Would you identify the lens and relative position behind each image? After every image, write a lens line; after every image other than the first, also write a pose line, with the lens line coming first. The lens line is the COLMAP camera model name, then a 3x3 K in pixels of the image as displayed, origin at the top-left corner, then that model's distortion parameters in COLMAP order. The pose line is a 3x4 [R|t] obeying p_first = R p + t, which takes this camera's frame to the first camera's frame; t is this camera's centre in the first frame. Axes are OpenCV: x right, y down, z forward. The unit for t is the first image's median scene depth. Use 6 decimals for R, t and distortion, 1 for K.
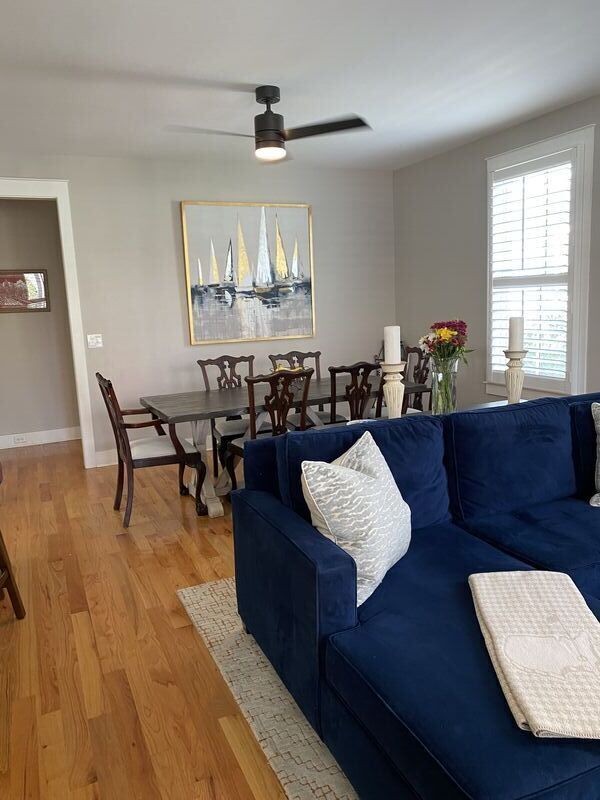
lens RADIAL K [[617.3, 0, 305.4], [0, 617.3, 416.4], [0, 0, 1]] dist [0.005093, -0.002035]
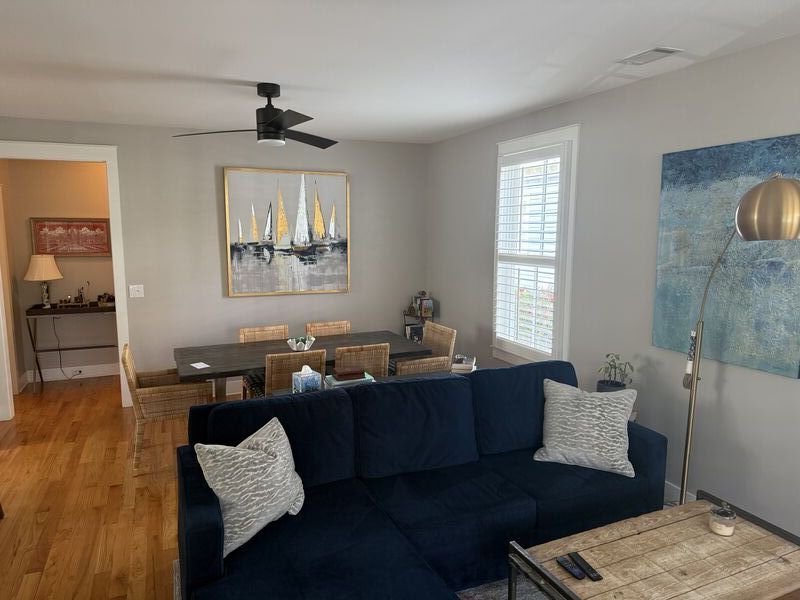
lens RADIAL K [[555.8, 0, 398.5], [0, 555.8, 319.7], [0, 0, 1]] dist [0.040991, -0.057391]
pose [[0.998566, 0.050173, -0.018687, 0.134445], [-0.050514, 0.998557, -0.018224, -0.071105], [0.017745, 0.019142, 0.999659, 0.015765]]
